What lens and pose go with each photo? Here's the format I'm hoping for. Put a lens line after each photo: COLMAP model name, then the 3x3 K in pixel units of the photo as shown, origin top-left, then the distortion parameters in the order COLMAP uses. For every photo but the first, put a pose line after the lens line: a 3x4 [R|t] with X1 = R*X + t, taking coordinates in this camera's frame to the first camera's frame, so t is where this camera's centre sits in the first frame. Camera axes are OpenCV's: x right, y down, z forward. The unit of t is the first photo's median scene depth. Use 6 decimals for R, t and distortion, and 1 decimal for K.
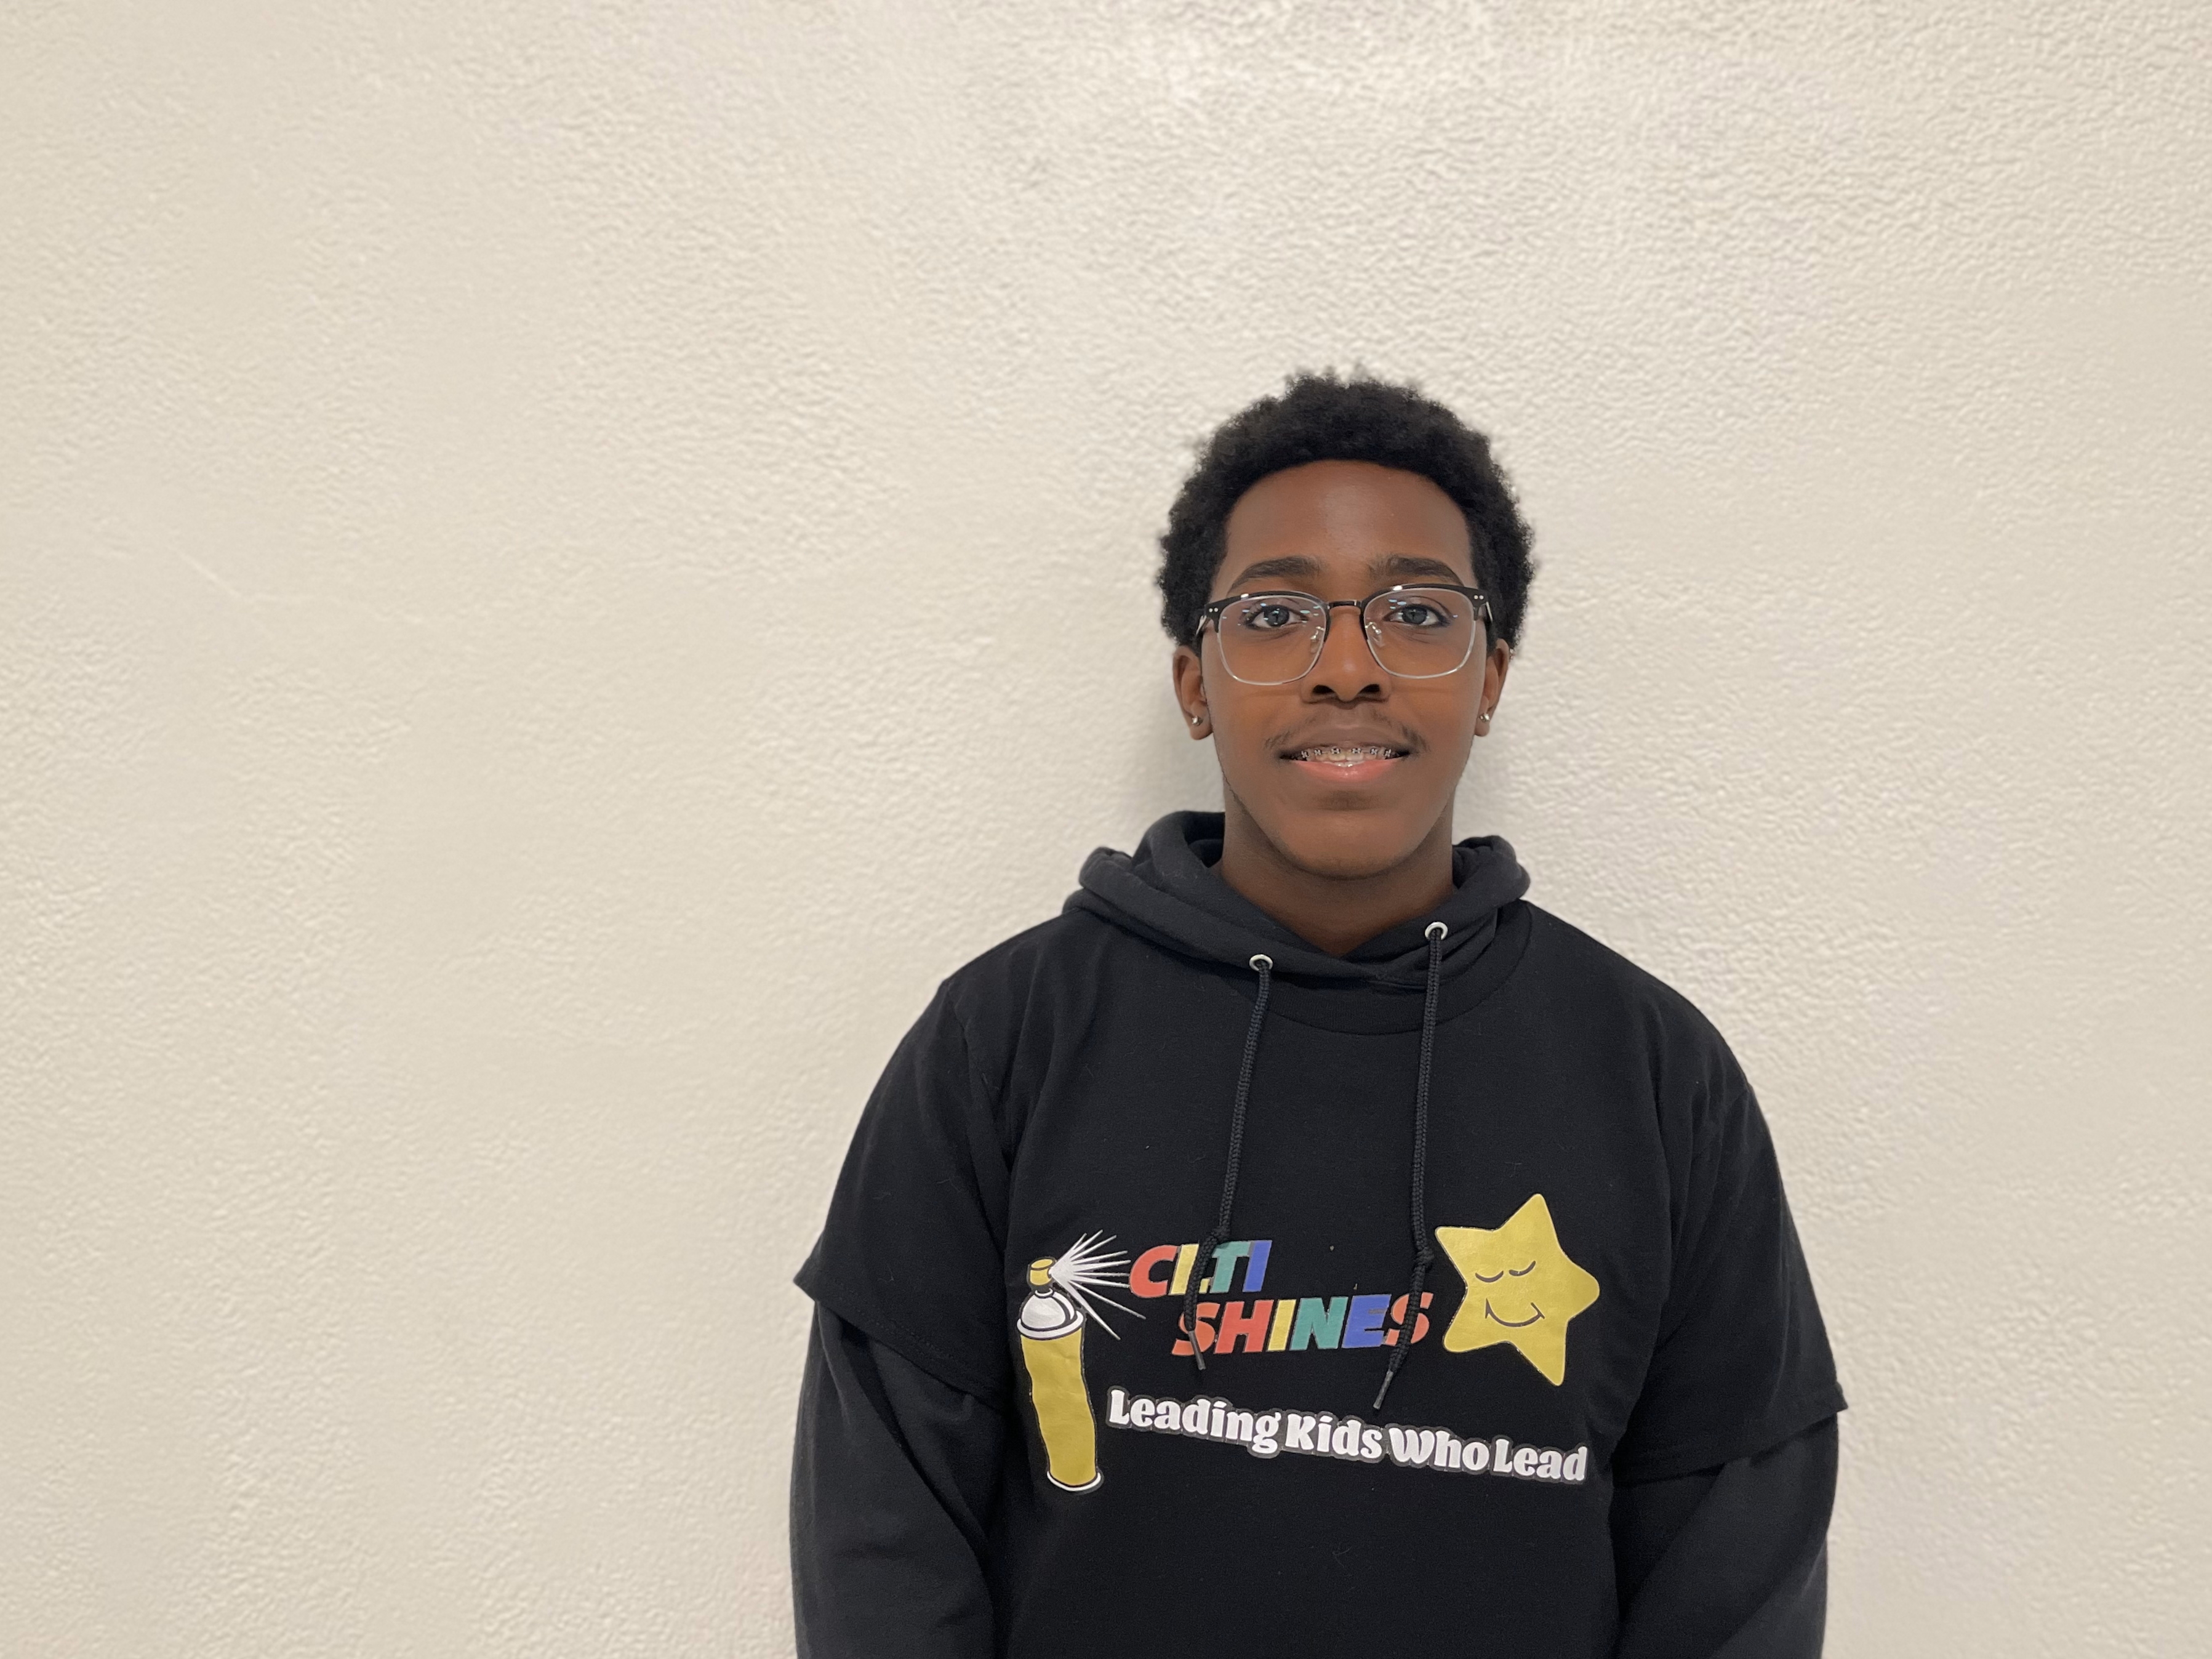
lens RADIAL K [[1714.1, 0, 1072.8], [0, 1714.1, 837.7], [0, 0, 1]] dist [0.024858, 0.007356]
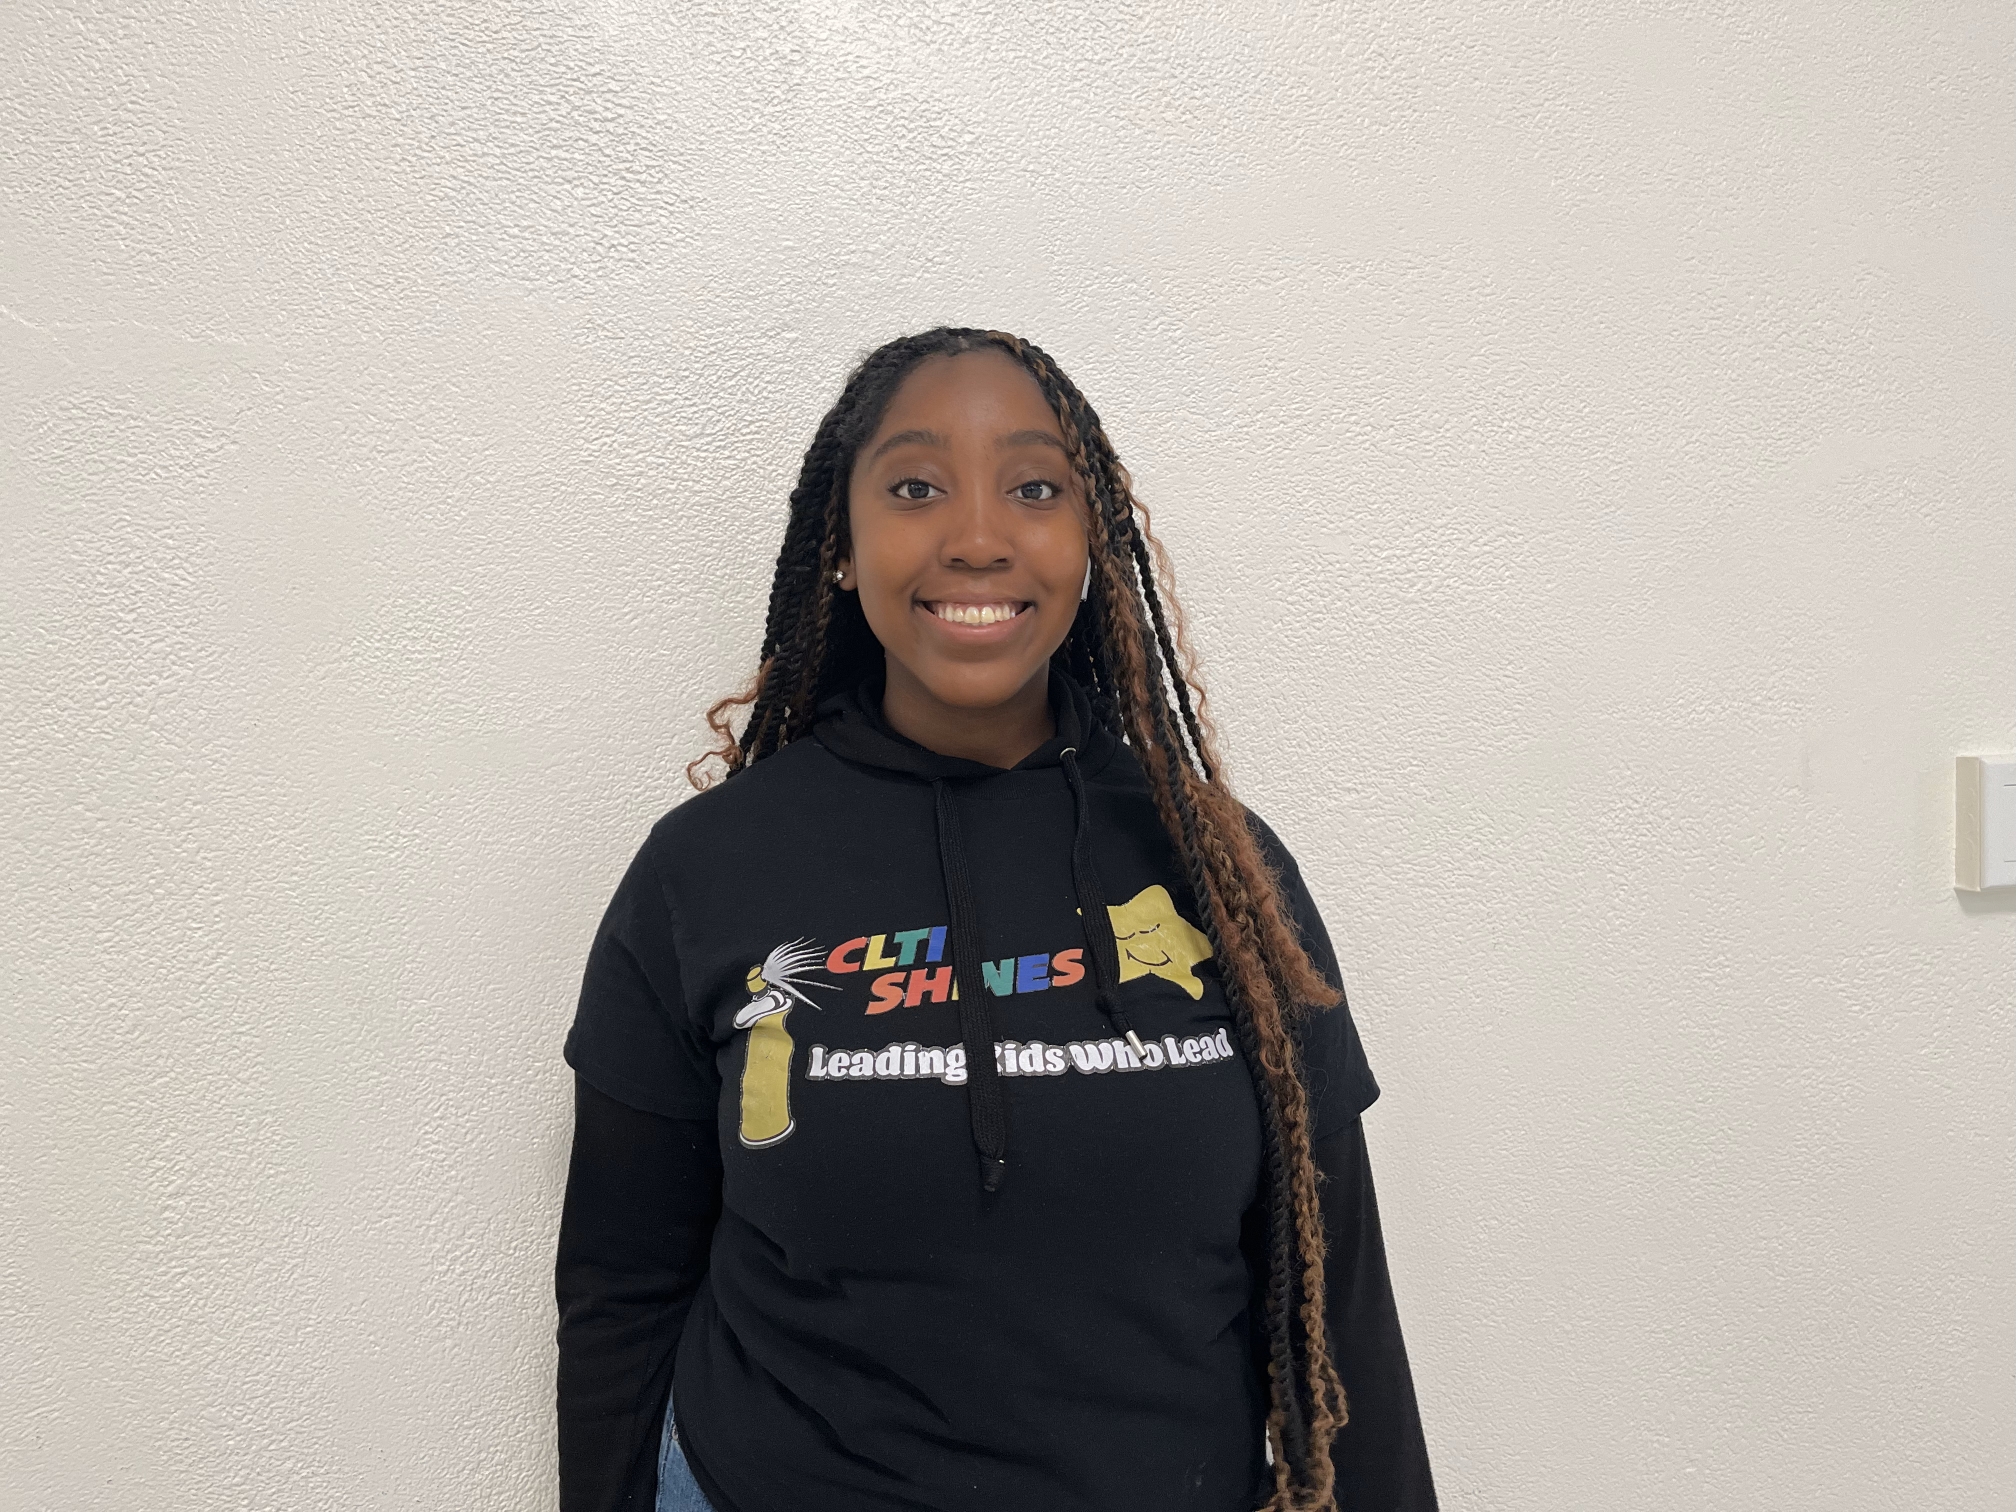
lens RADIAL K [[1562.0, 0, 977.7], [0, 1562.0, 763.5], [0, 0, 1]] dist [0.024858, 0.007356]
pose [[0.957055, -0.113451, 0.266786, -0.240421], [0.095376, 0.992237, 0.079802, 0.092593], [-0.273768, -0.050930, 0.960446, -0.032188]]
